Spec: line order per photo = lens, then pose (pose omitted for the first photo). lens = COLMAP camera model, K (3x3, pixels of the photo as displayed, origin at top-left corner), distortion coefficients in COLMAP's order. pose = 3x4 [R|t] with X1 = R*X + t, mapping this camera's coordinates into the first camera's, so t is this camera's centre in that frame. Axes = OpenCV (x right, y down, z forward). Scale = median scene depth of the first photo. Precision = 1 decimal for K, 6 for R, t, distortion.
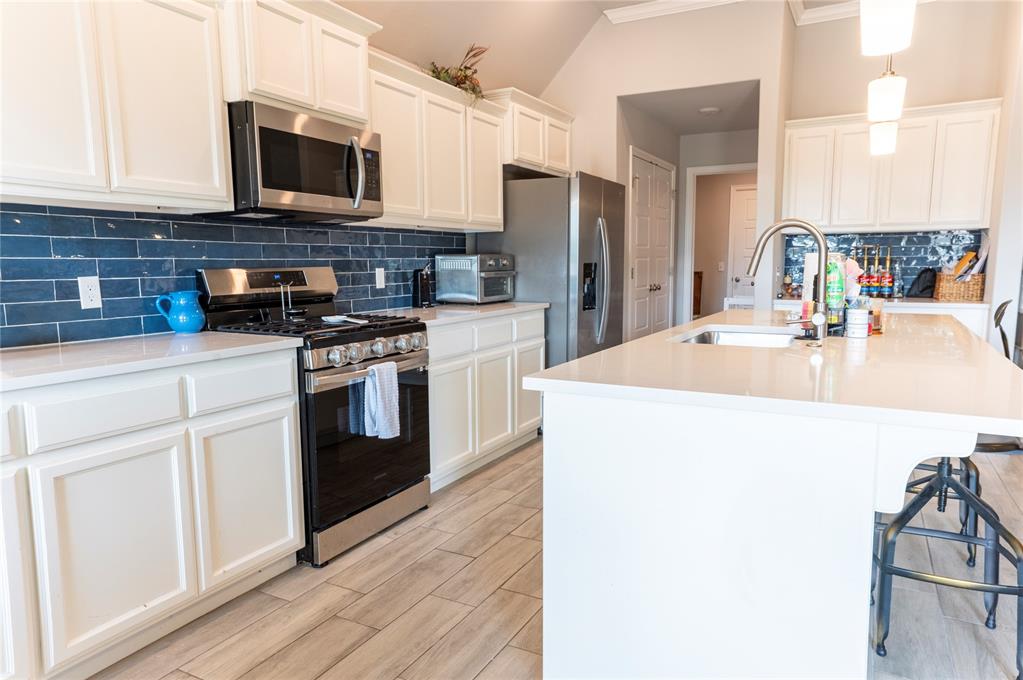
lens RADIAL K [[673.7, 0, 511.5], [0, 673.7, 340.0], [0, 0, 1]] dist [-0.005196, -0.000779]
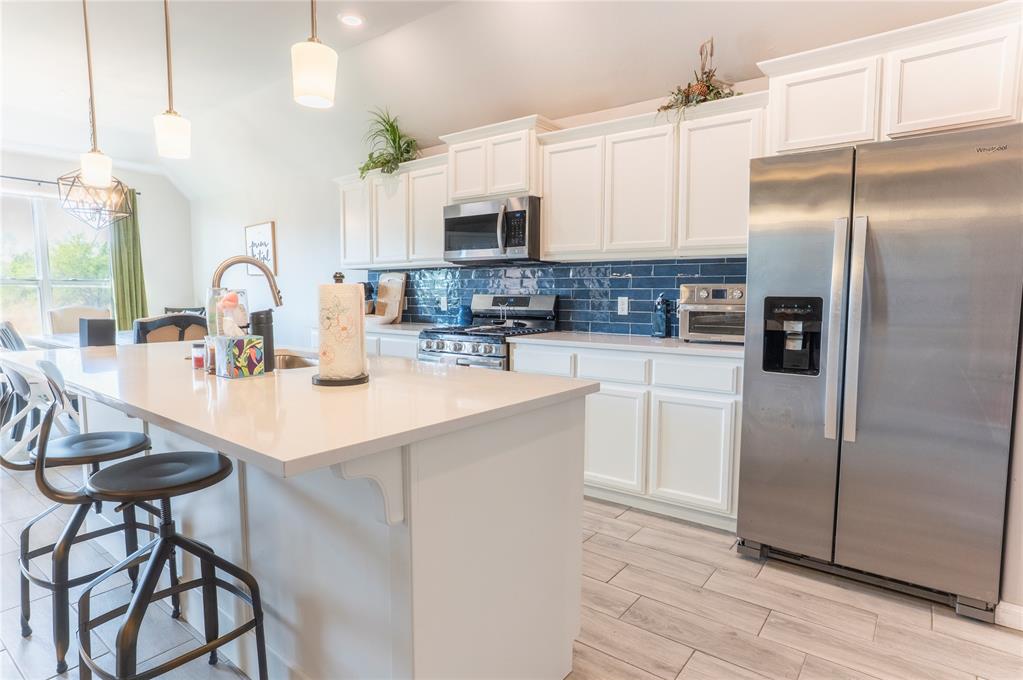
lens RADIAL K [[560.1, 0, 515.6], [0, 560.1, 337.5], [0, 0, 1]] dist [-0.001933, -0.000231]
pose [[-0.159770, 0.097952, -0.982283, 0.861549], [-0.110132, 0.987084, 0.116344, -0.143912], [0.980992, 0.126769, -0.146919, 1.083004]]
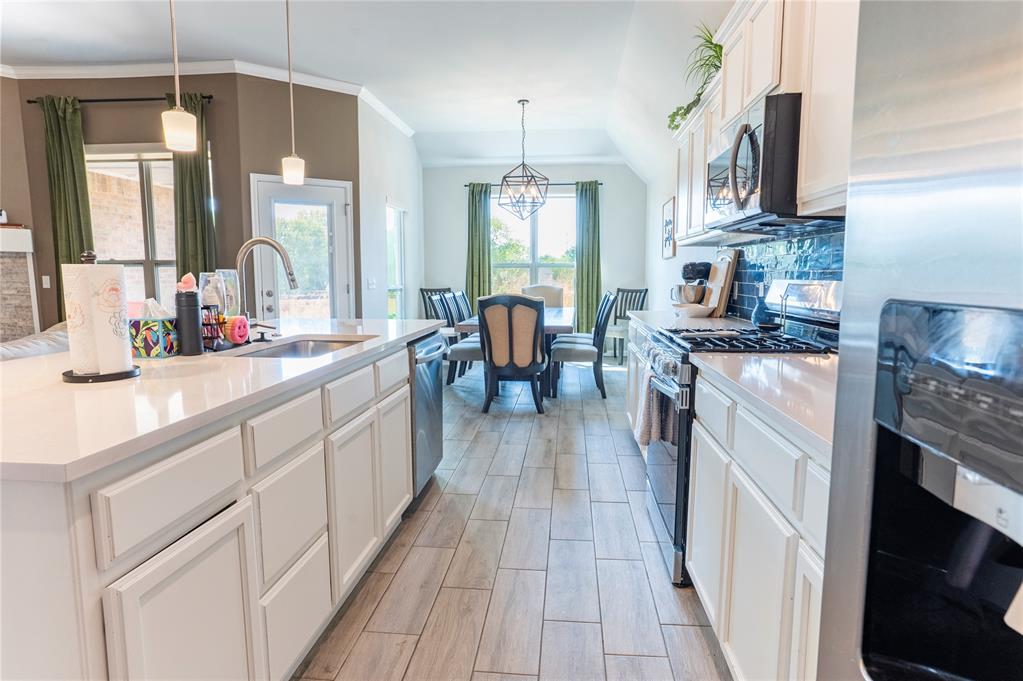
lens RADIAL K [[560.1, 0, 515.6], [0, 560.1, 338.0], [0, 0, 1]] dist [-0.001933, -0.000231]
pose [[-0.921782, 0.057548, -0.383414, 0.267936], [-0.033741, 0.973263, 0.227200, -0.169728], [0.386238, 0.222365, -0.895195, 1.371281]]
